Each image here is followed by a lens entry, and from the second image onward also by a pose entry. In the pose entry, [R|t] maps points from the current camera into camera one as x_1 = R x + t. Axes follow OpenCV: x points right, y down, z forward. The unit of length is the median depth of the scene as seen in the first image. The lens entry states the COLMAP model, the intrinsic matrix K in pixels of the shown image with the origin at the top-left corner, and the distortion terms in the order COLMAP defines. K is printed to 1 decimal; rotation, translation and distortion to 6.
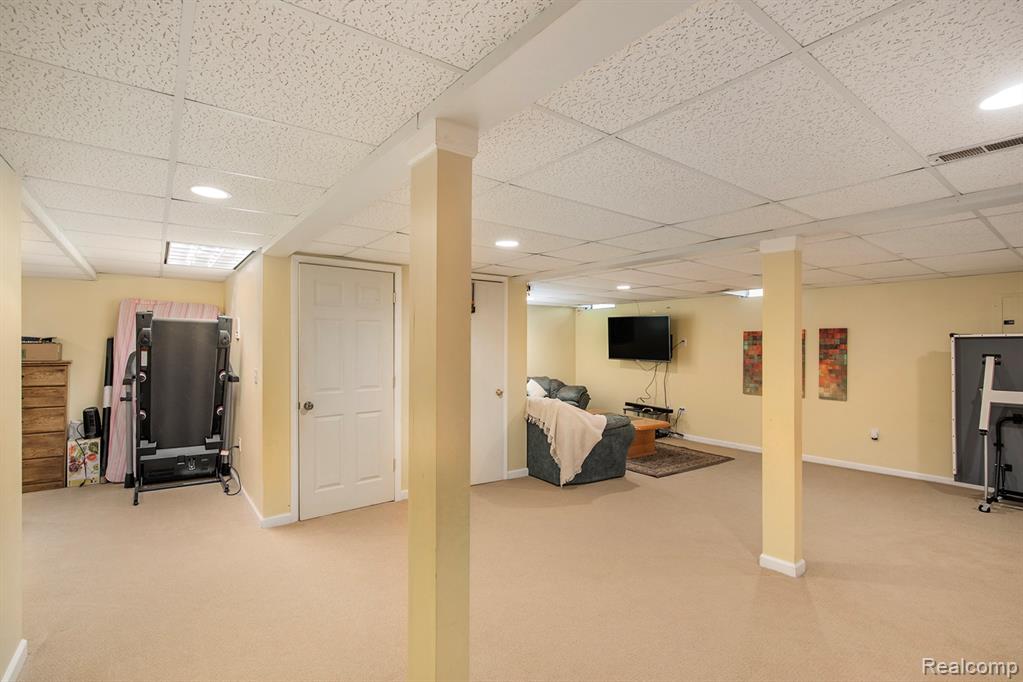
lens RADIAL K [[477.1, 0, 519.8], [0, 477.1, 340.0], [0, 0, 1]] dist [-0.022808, 0.003127]
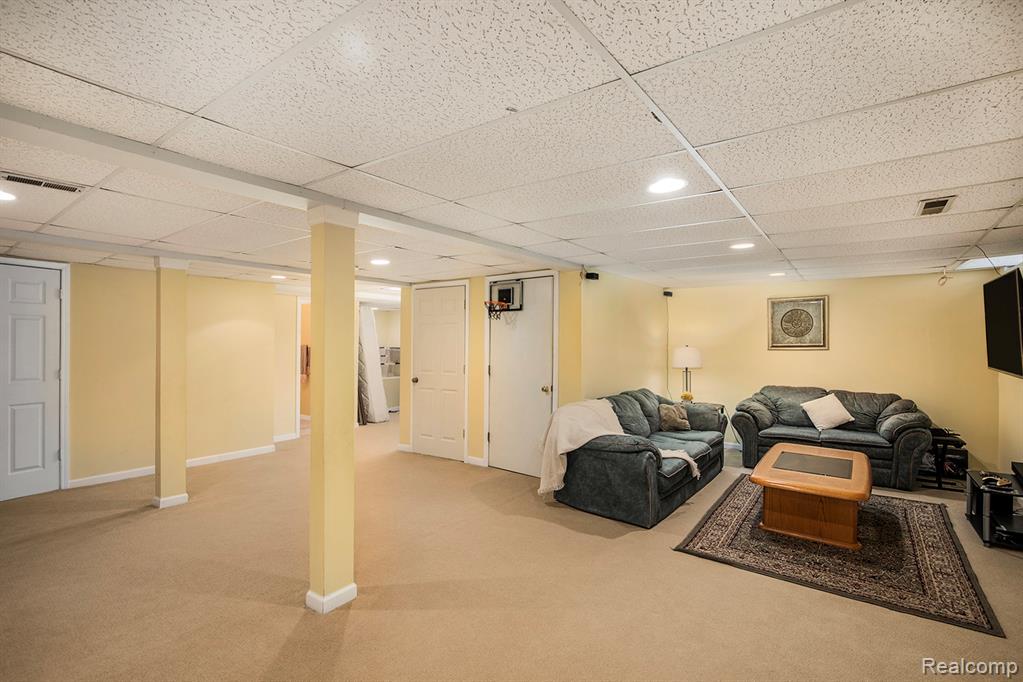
lens RADIAL K [[477.1, 0, 511.9], [0, 477.1, 344.7], [0, 0, 1]] dist [-0.022808, 0.003127]
pose [[0.274546, -0.001751, -0.961572, 0.648884], [0.009684, 0.999953, 0.000944, 0.012915], [0.961525, -0.009571, 0.274550, 0.488028]]
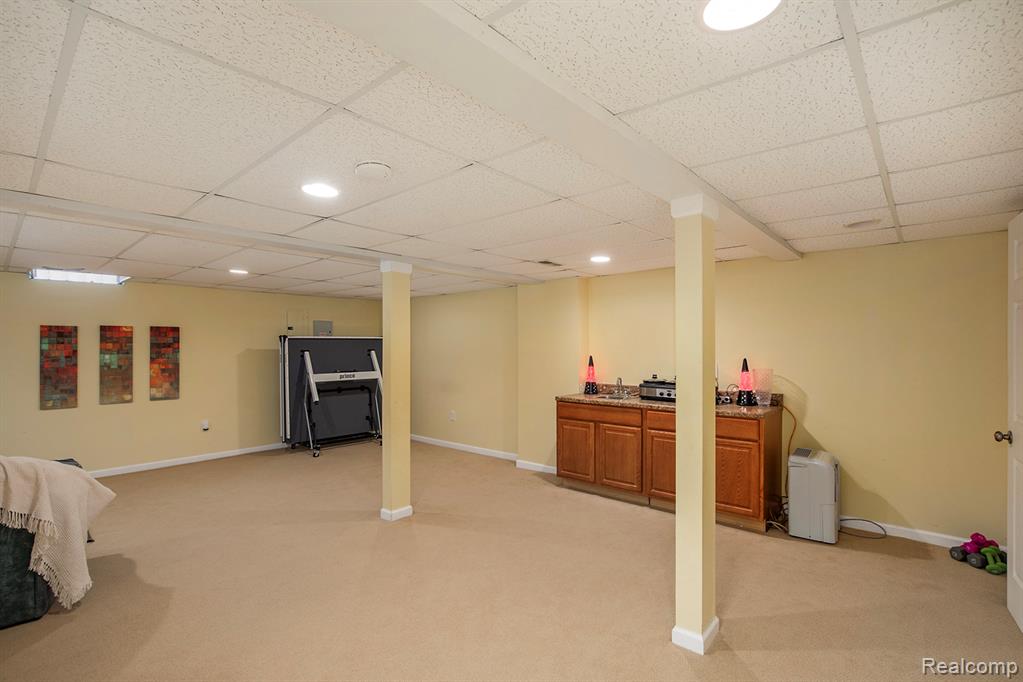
lens RADIAL K [[477.1, 0, 487.4], [0, 477.1, 335.5], [0, 0, 1]] dist [-0.022808, 0.003127]
pose [[-0.155502, 0.014347, 0.987731, -0.359509], [-0.012376, 0.999788, -0.016470, 0.001556], [-0.987758, -0.014786, -0.155292, 0.434073]]
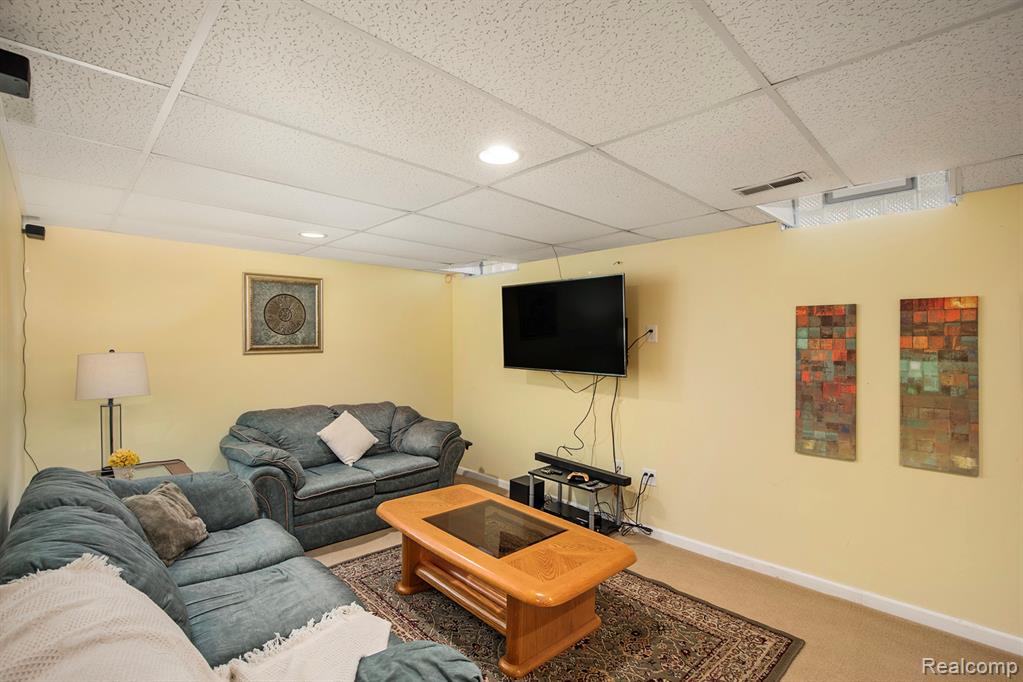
lens RADIAL K [[477.1, 0, 505.2], [0, 477.1, 344.5], [0, 0, 1]] dist [-0.022808, 0.003127]
pose [[0.995515, -0.005455, 0.094449, 0.173506], [0.004144, 0.999892, 0.014066, 0.009283], [-0.094516, -0.013612, 0.995430, 0.610205]]
